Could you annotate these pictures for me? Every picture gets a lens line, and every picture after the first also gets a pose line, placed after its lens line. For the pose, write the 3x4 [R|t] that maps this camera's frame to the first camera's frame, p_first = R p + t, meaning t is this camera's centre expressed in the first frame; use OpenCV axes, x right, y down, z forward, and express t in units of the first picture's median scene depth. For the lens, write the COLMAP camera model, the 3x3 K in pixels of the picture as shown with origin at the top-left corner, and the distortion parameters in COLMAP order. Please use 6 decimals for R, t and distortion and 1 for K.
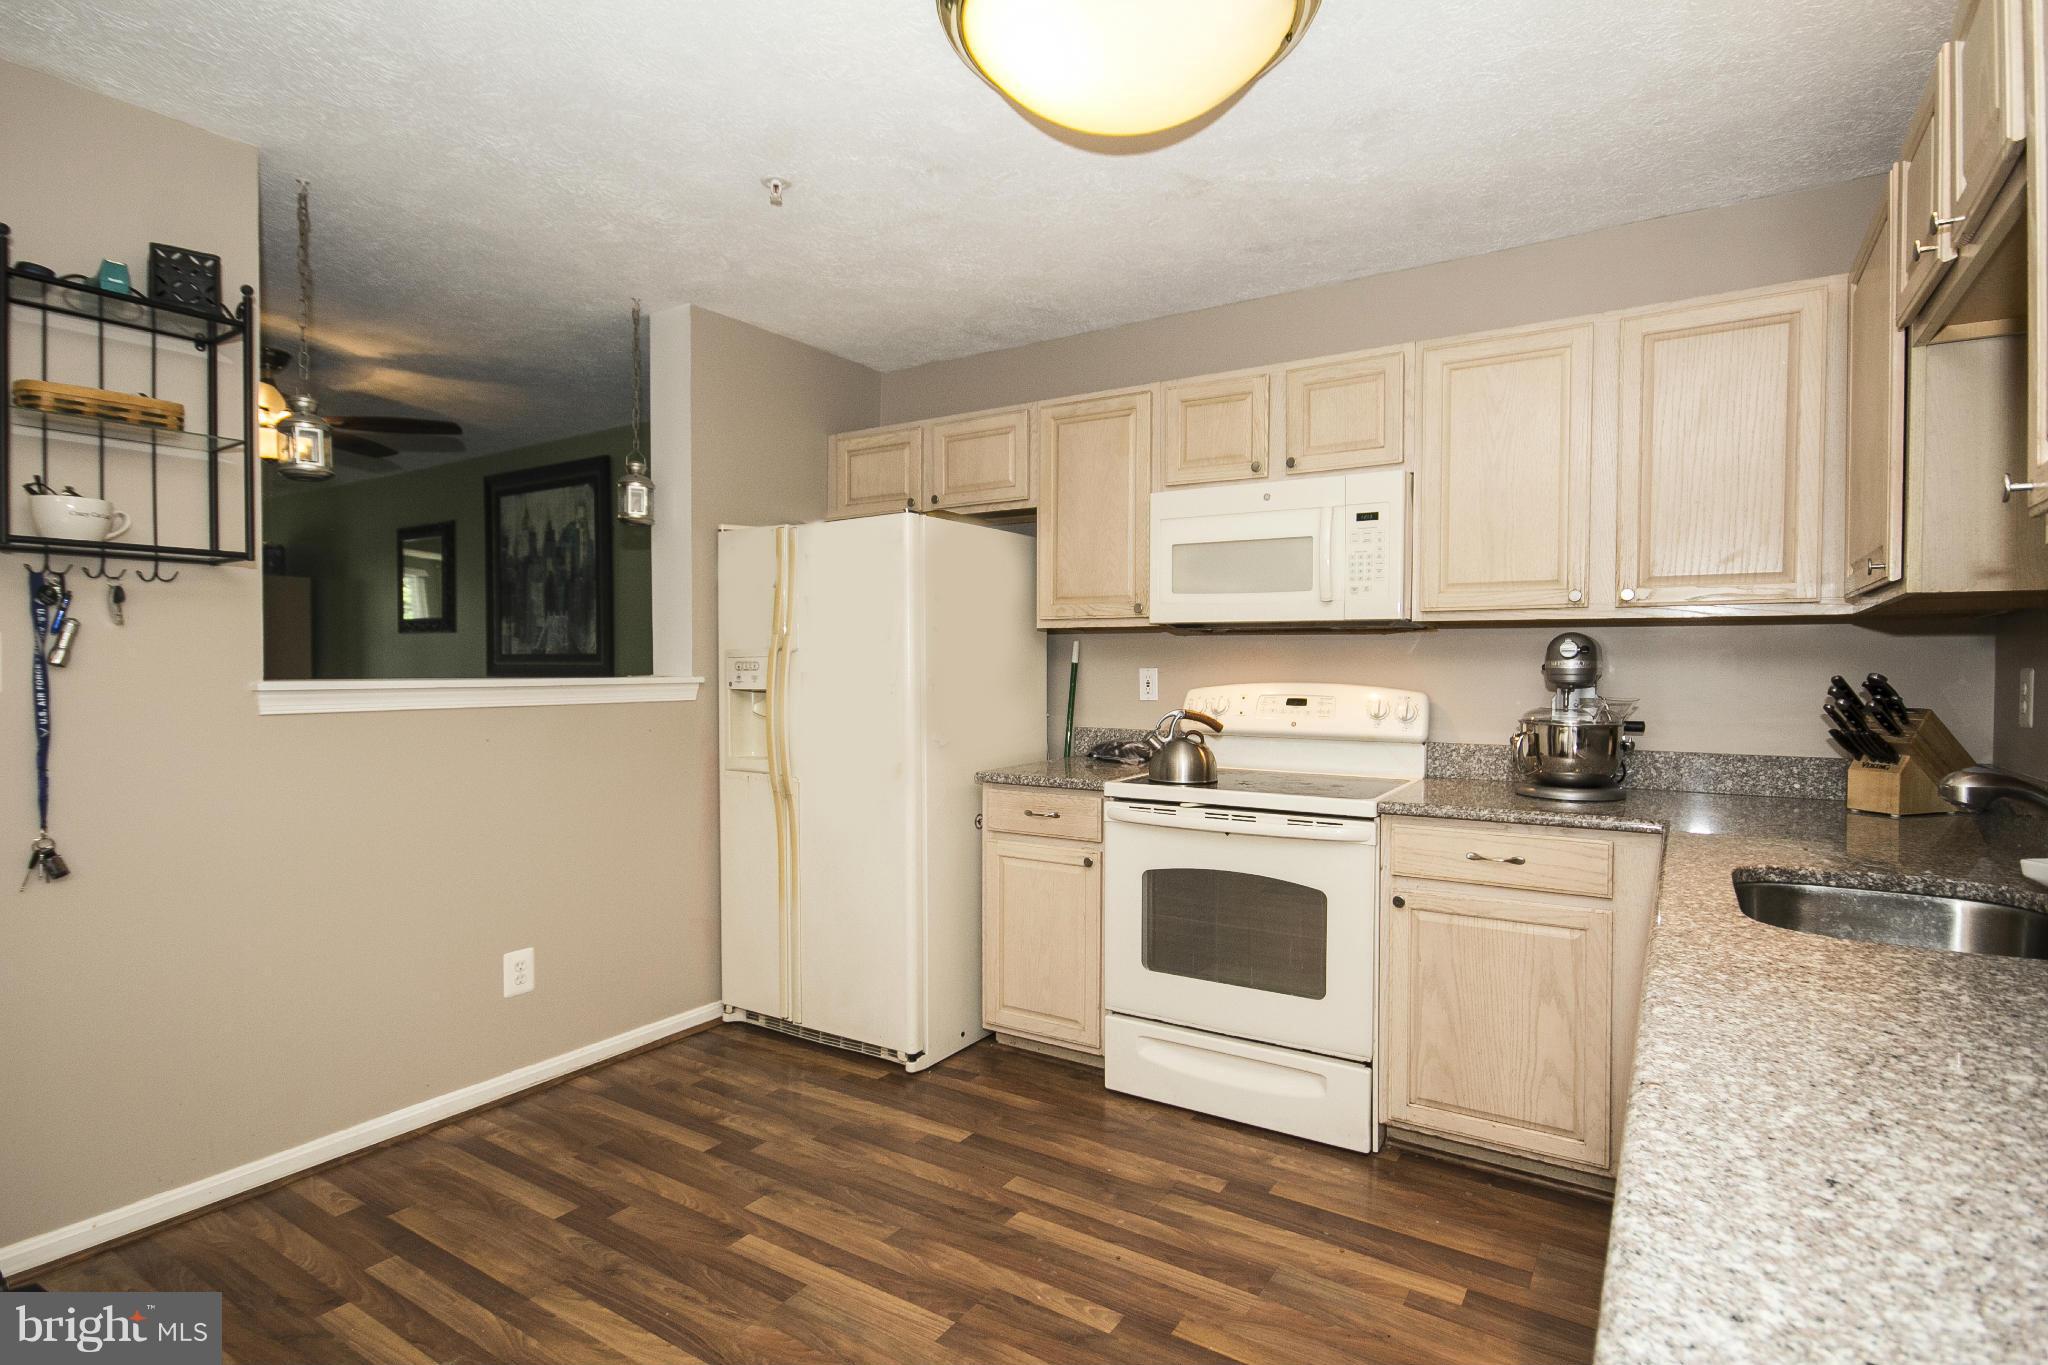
lens RADIAL K [[1058.6, 0, 1015.3], [0, 1058.6, 679.9], [0, 0, 1]] dist [-0.004024, 0.004462]
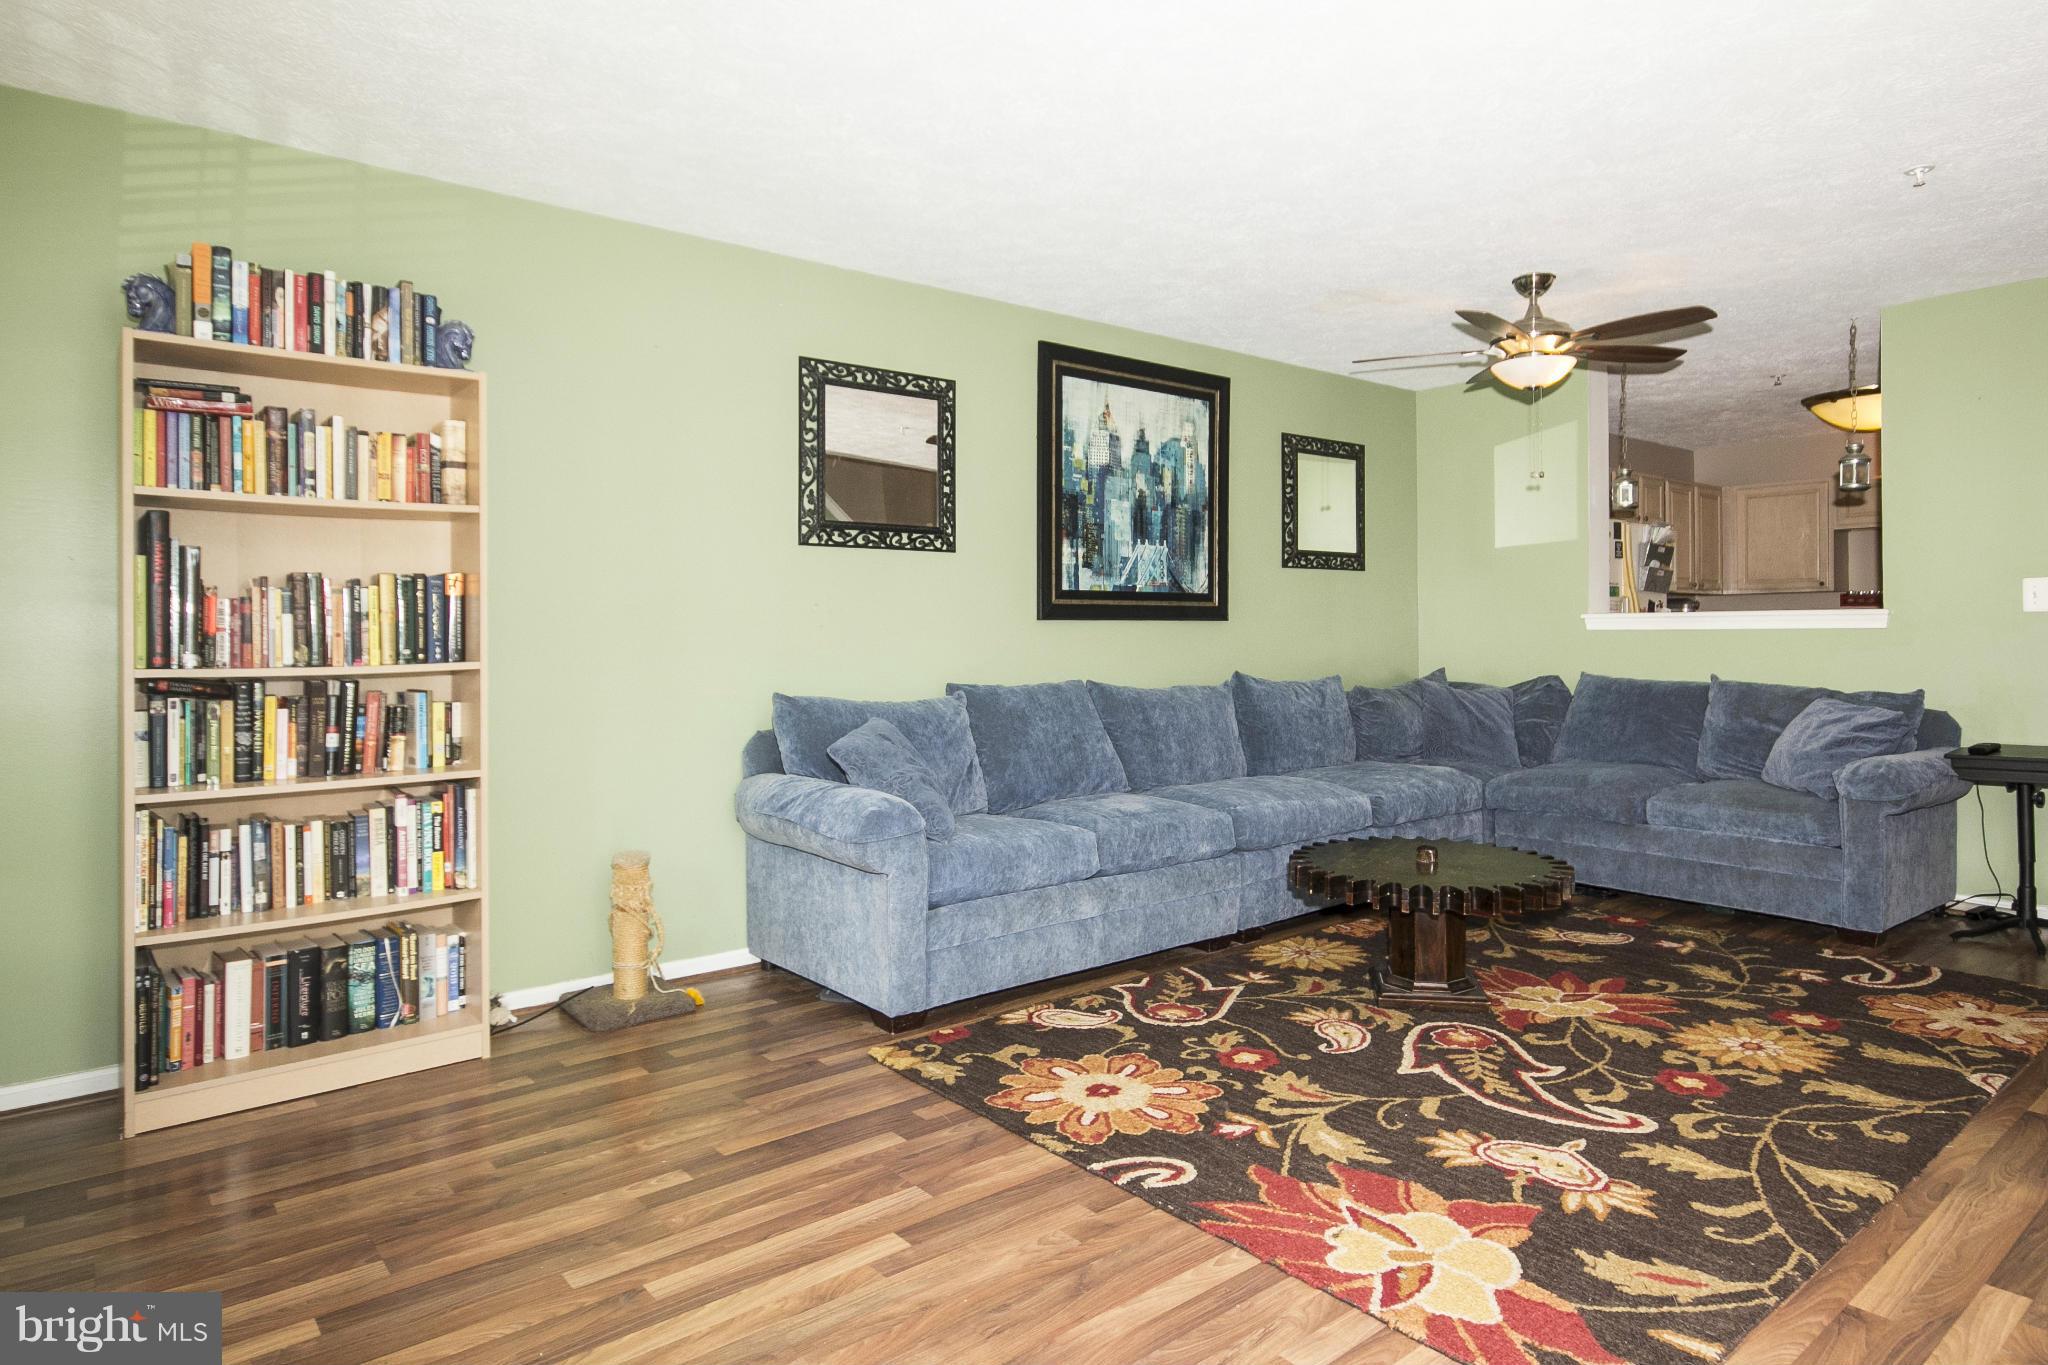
lens RADIAL K [[1178.2, 0, 1060.1], [0, 1178.2, 677.7], [0, 0, 1]] dist [-0.004021, 0.005150]
pose [[0.264924, -0.055403, 0.962676, -1.343204], [0.012566, 0.998462, 0.054004, -0.007408], [-0.964187, -0.002210, 0.265213, 0.817997]]
